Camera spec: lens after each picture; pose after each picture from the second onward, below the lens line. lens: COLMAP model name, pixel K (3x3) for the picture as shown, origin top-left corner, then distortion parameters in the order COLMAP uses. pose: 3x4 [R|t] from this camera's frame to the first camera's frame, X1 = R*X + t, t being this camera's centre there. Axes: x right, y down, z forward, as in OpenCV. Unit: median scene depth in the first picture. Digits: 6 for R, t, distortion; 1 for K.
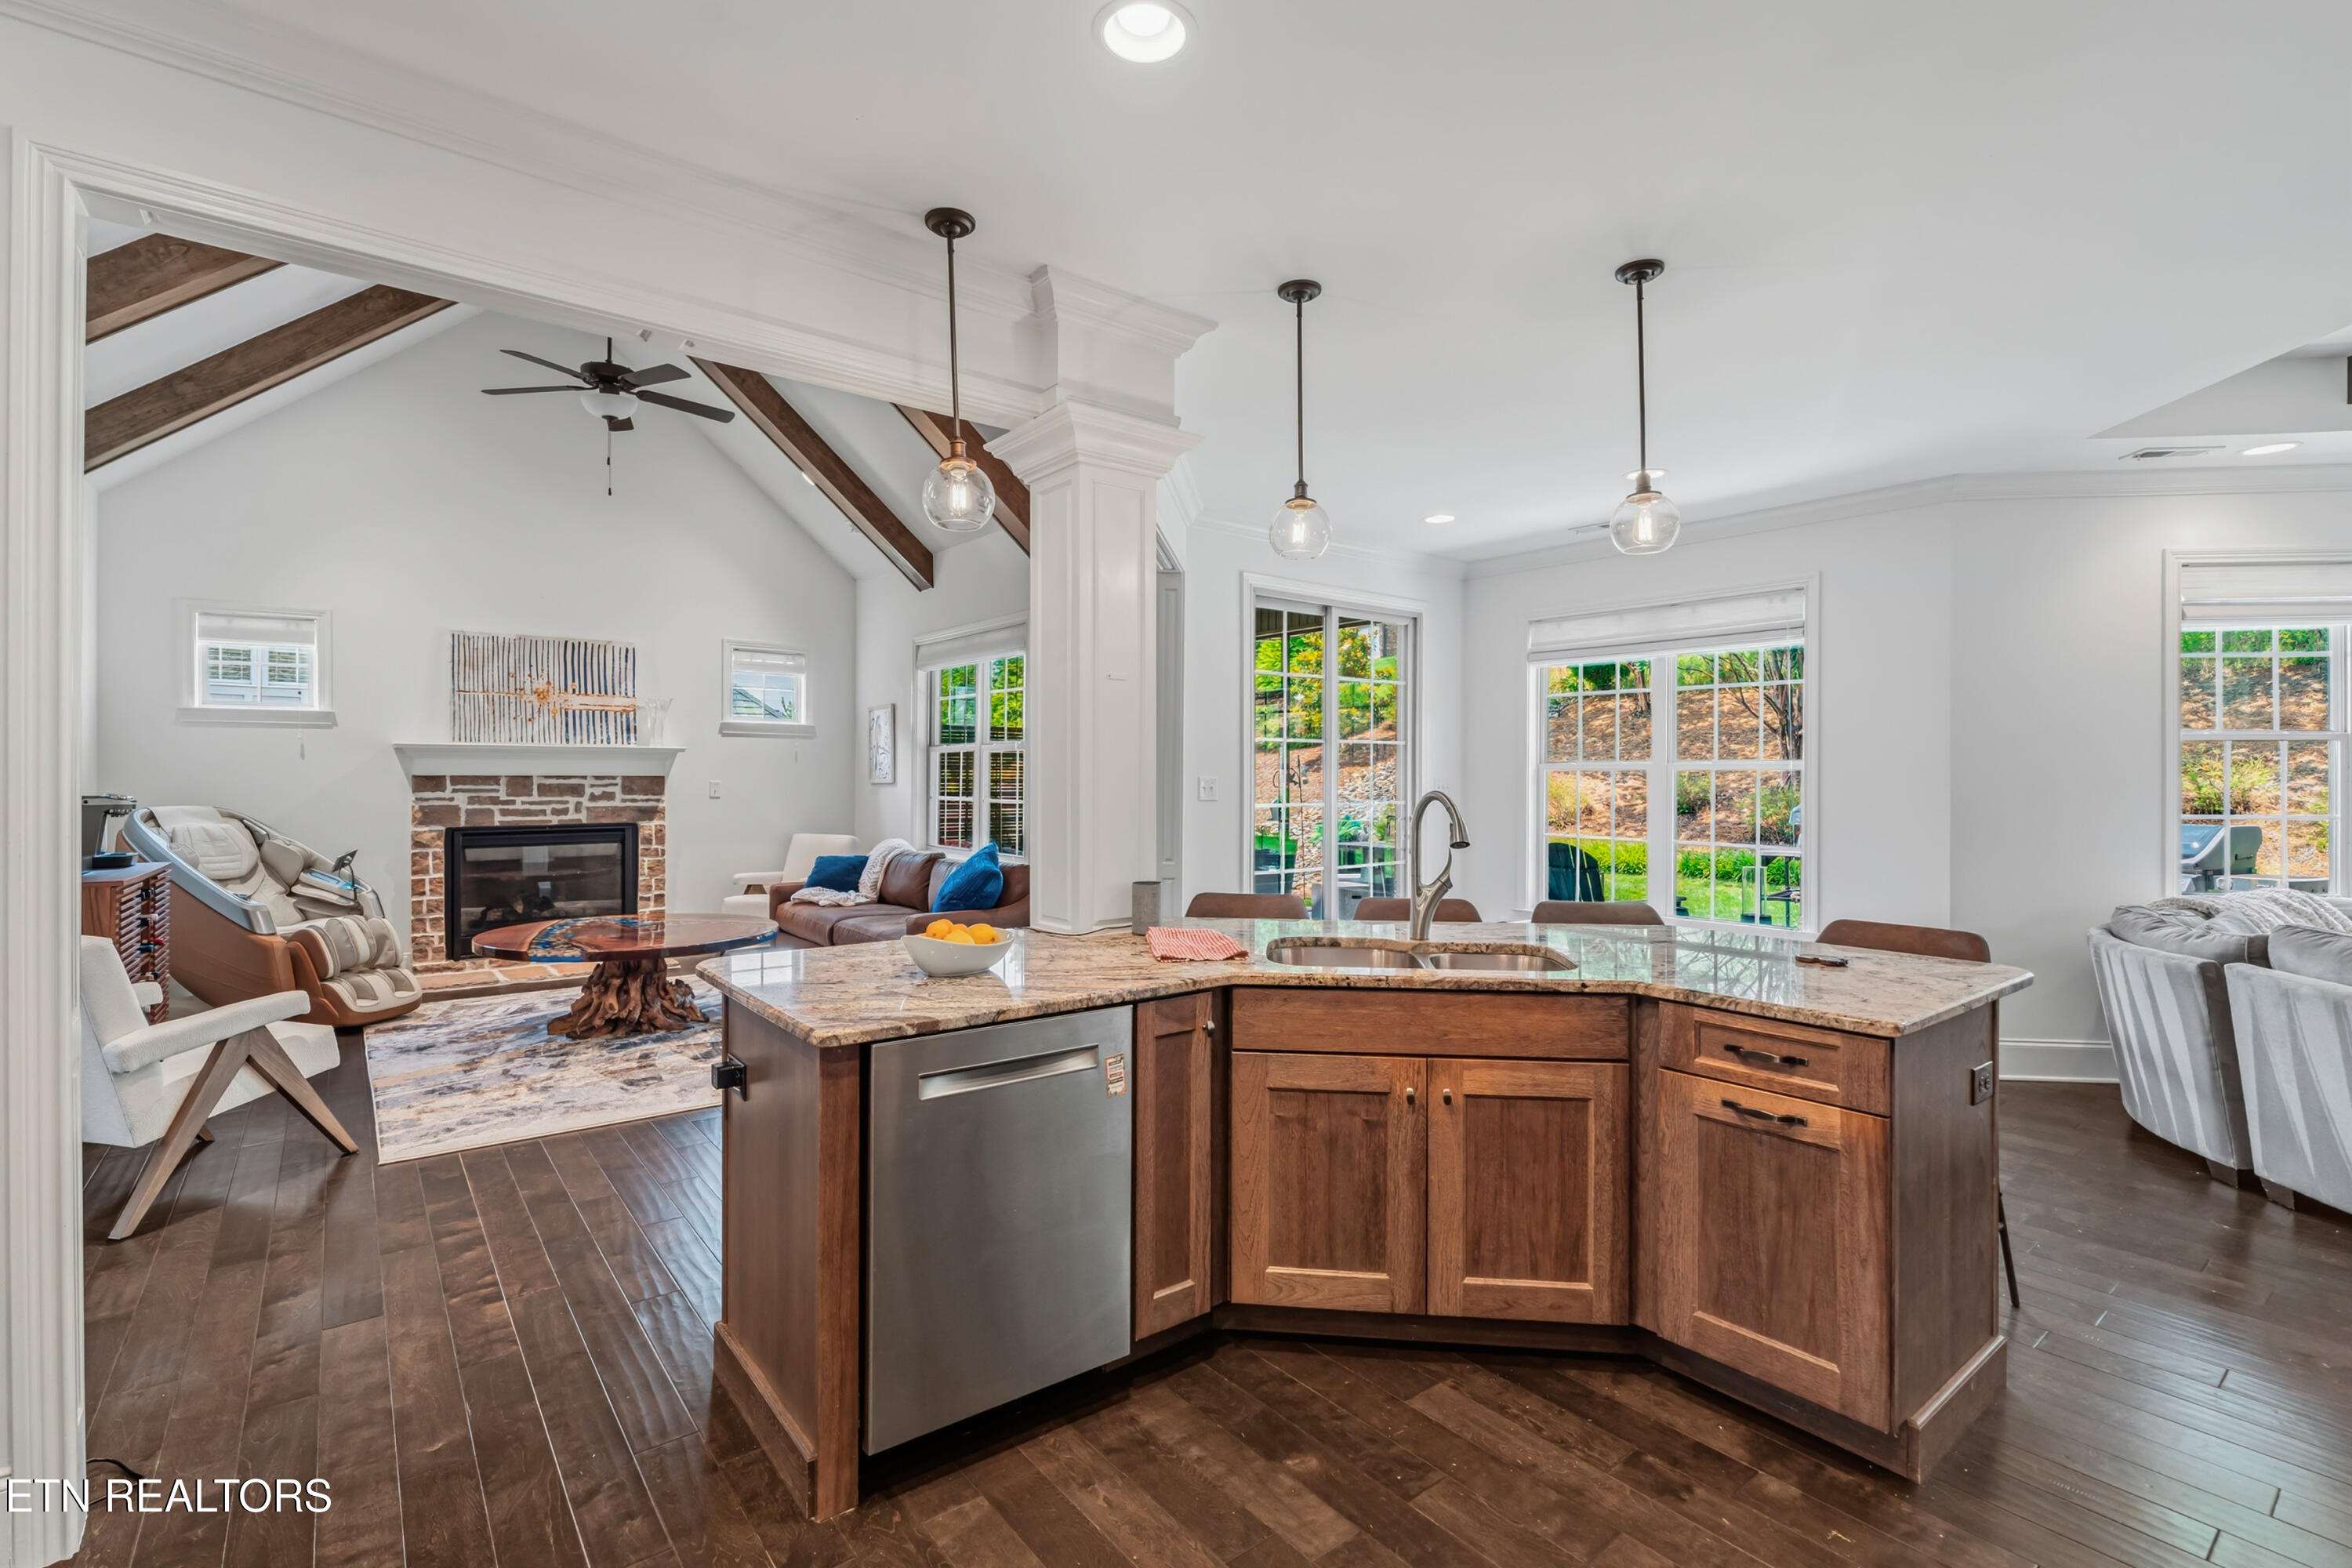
lens RADIAL K [[1065.8, 0, 1188.3], [0, 1065.8, 773.6], [0, 0, 1]] dist [-0.012424, 0.005796]
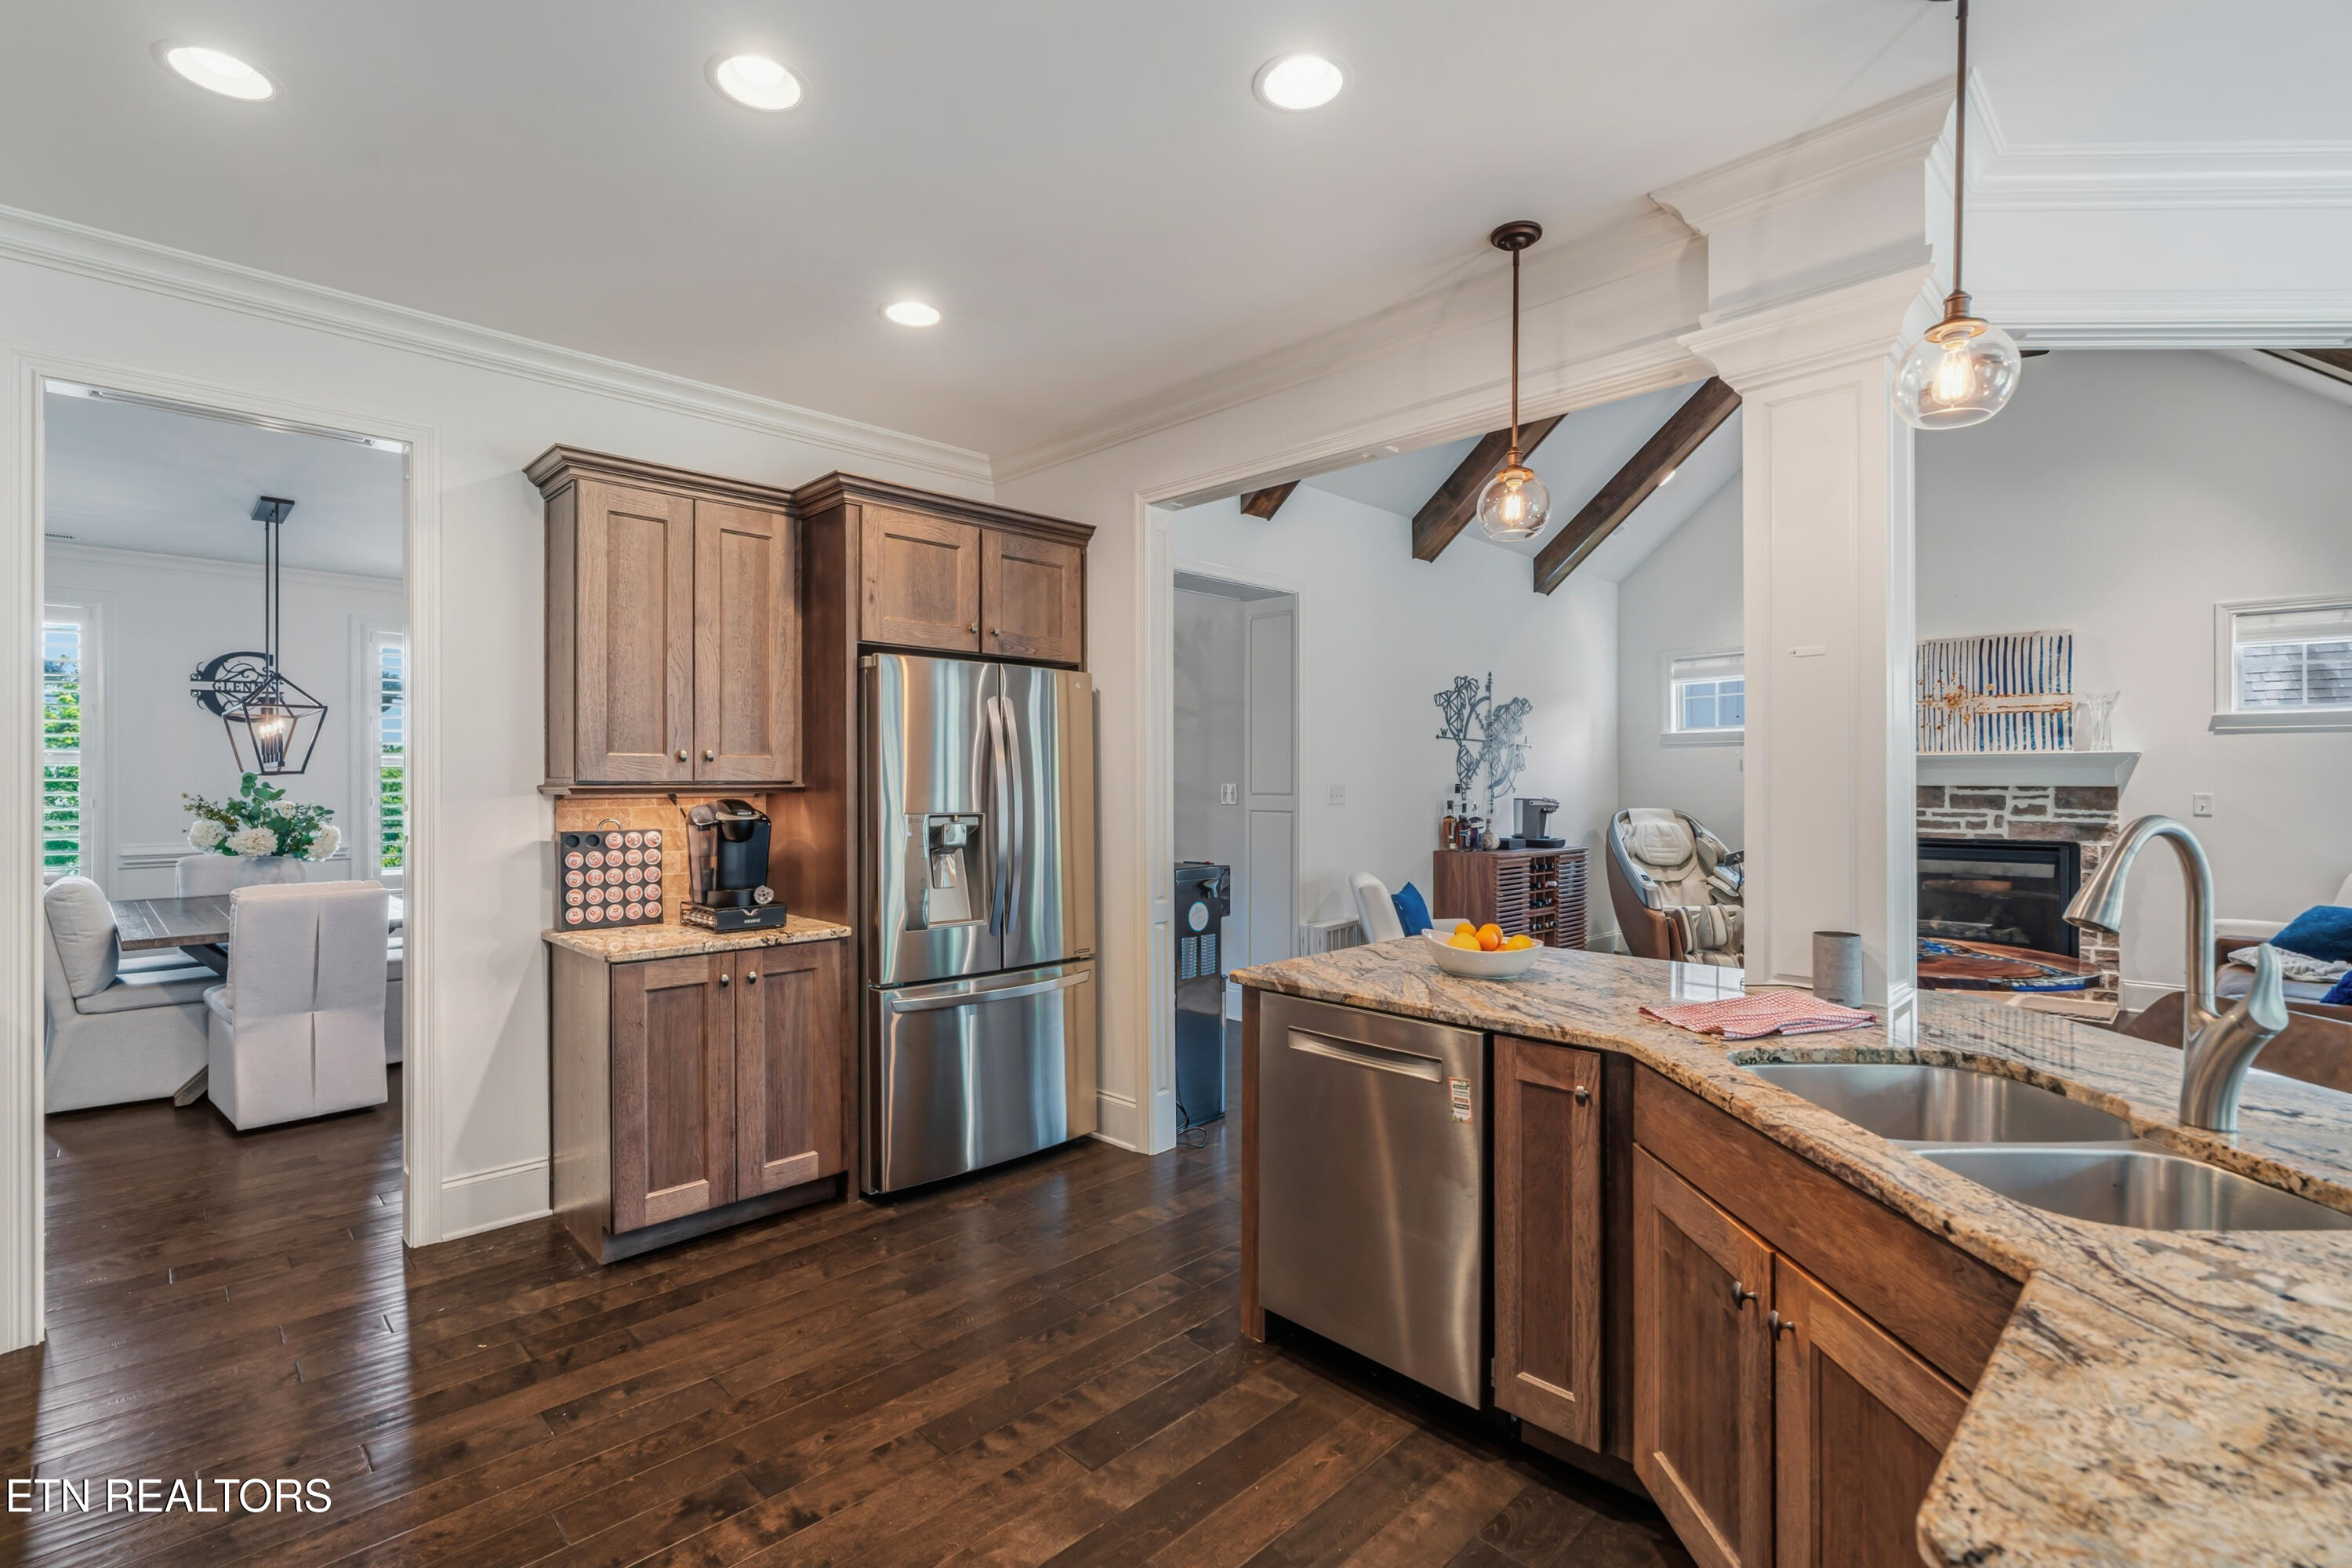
lens RADIAL K [[1065.8, 0, 1138.2], [0, 1065.8, 780.9], [0, 0, 1]] dist [-0.012424, 0.005796]
pose [[0.103360, -0.003382, -0.994638, 0.256540], [0.000264, 0.999994, -0.003373, 0.000501], [0.994644, 0.000086, 0.103360, 0.187251]]
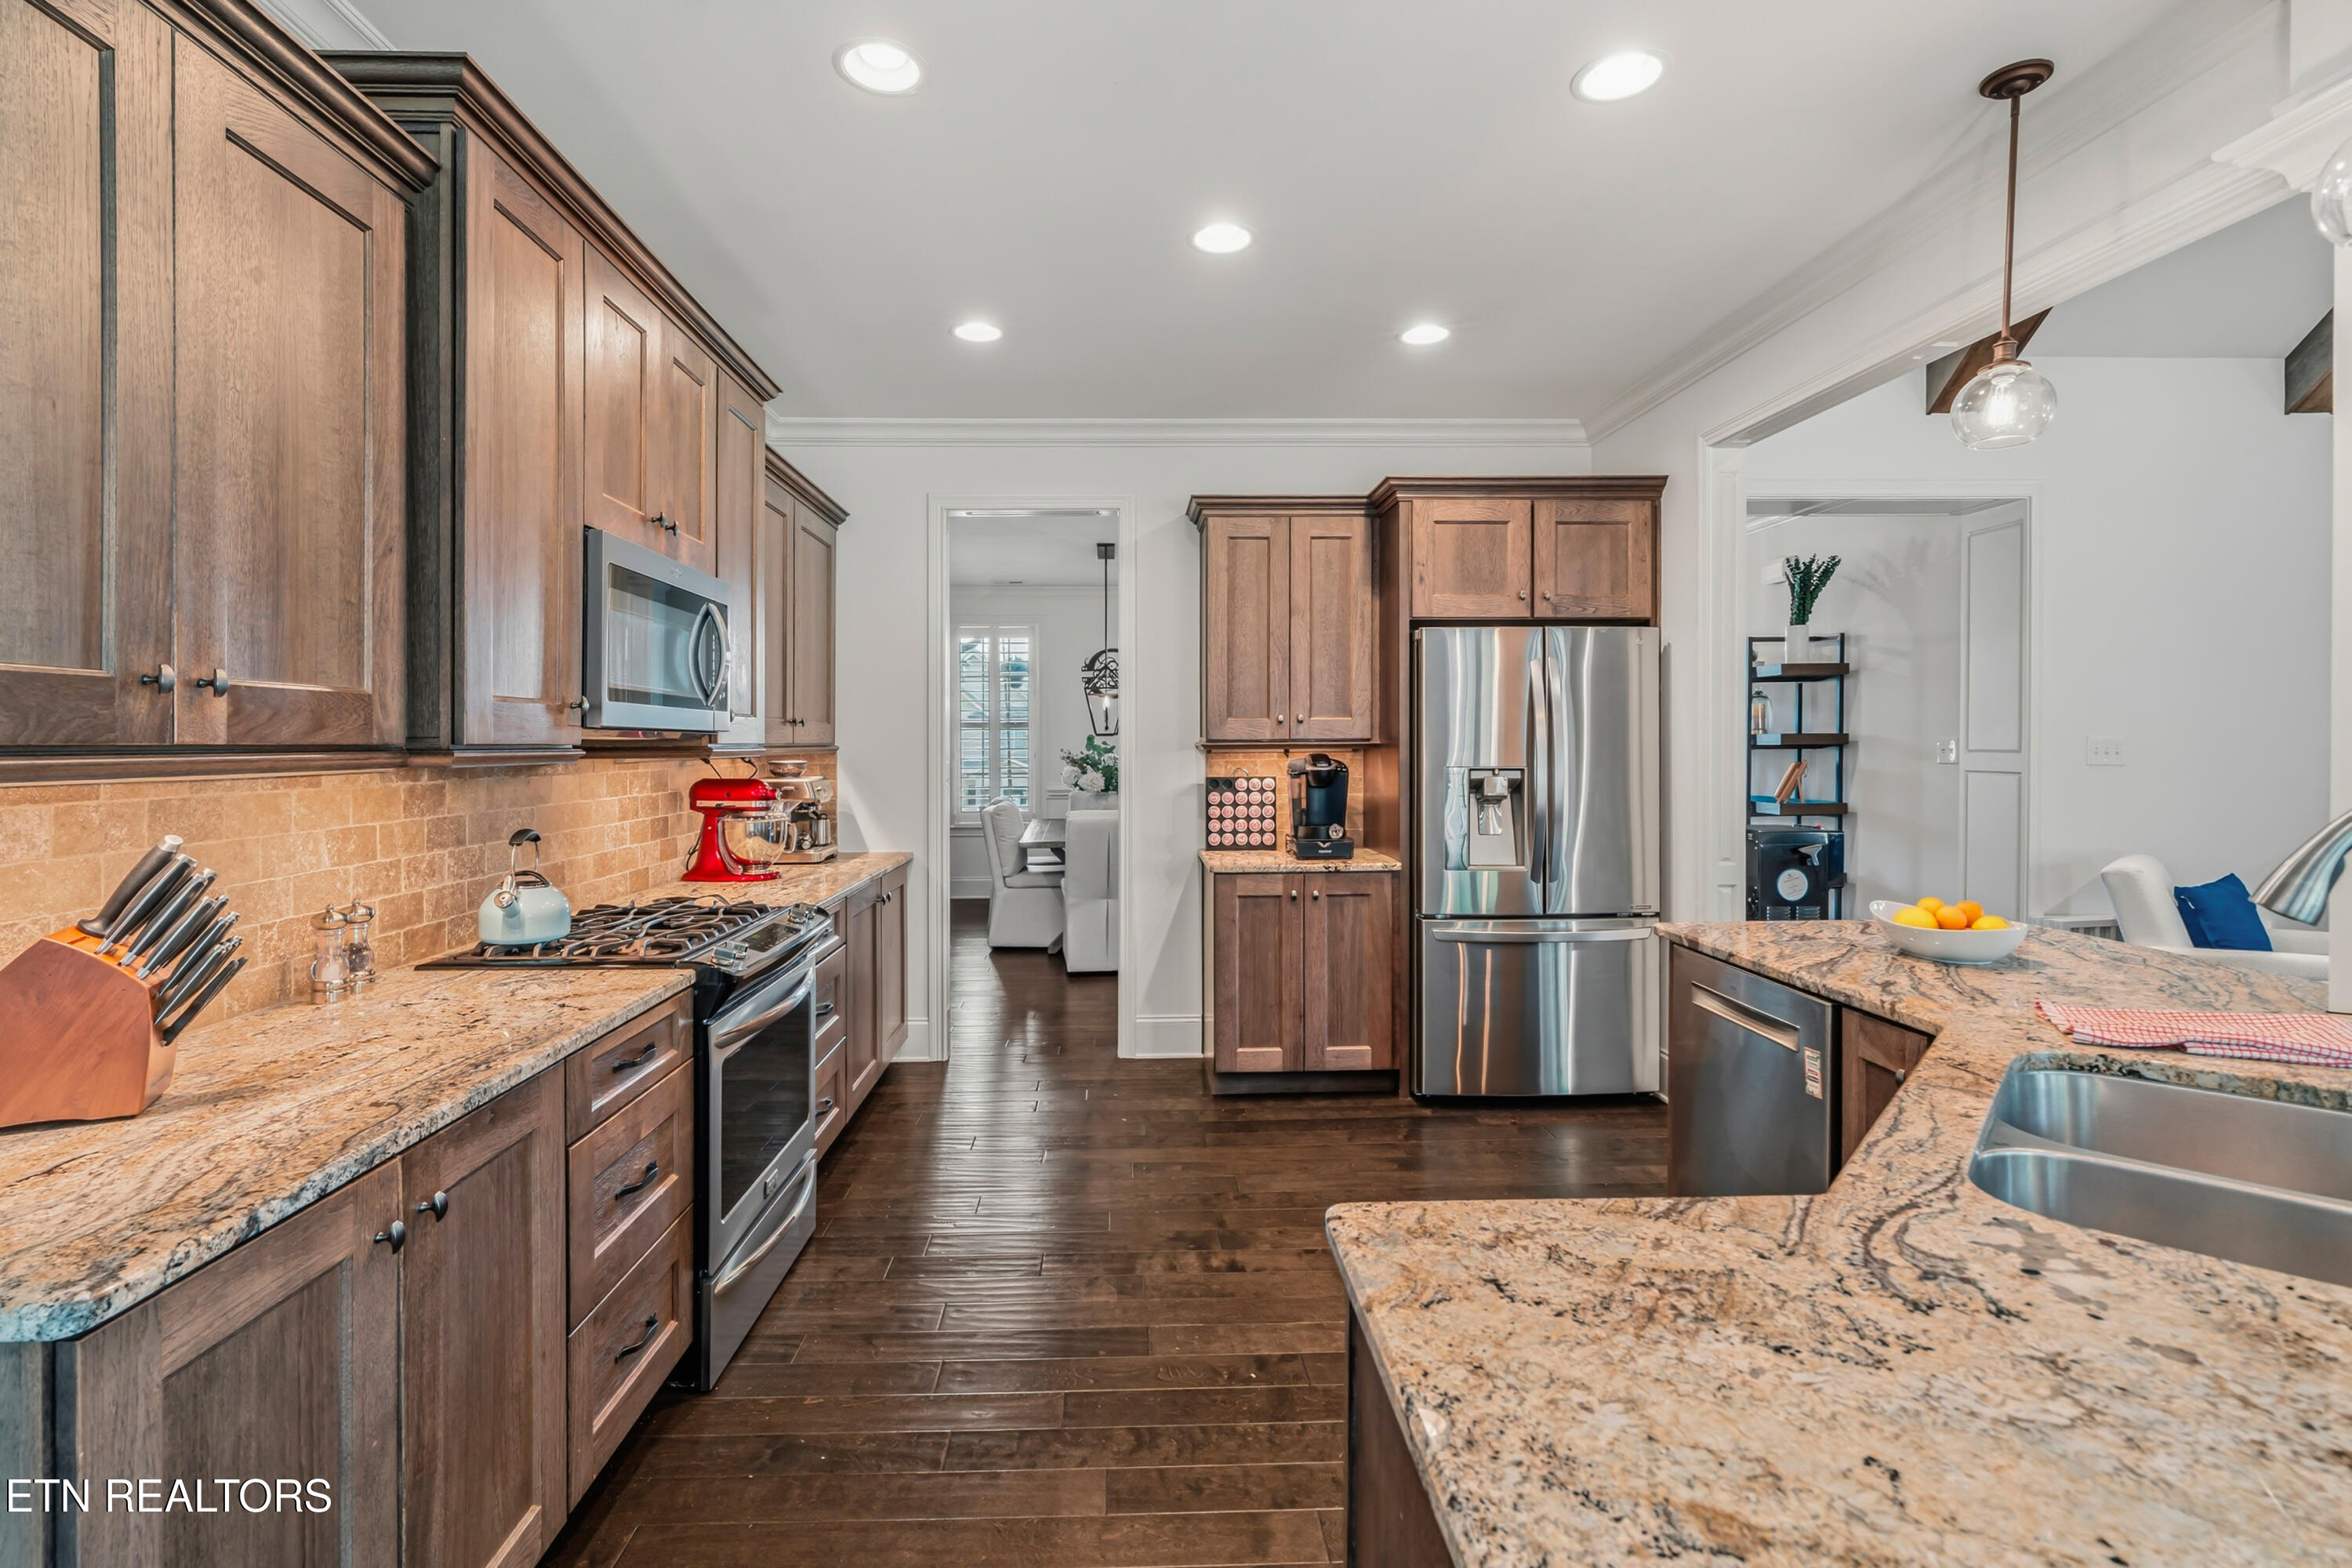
lens RADIAL K [[1065.8, 0, 1121.2], [0, 1065.8, 745.5], [0, 0, 1]] dist [-0.012424, 0.005796]
pose [[-0.596279, 0.005632, -0.802758, 0.304489], [0.004099, 0.999984, 0.003971, -0.000275], [0.802767, -0.000923, -0.596292, 0.319870]]
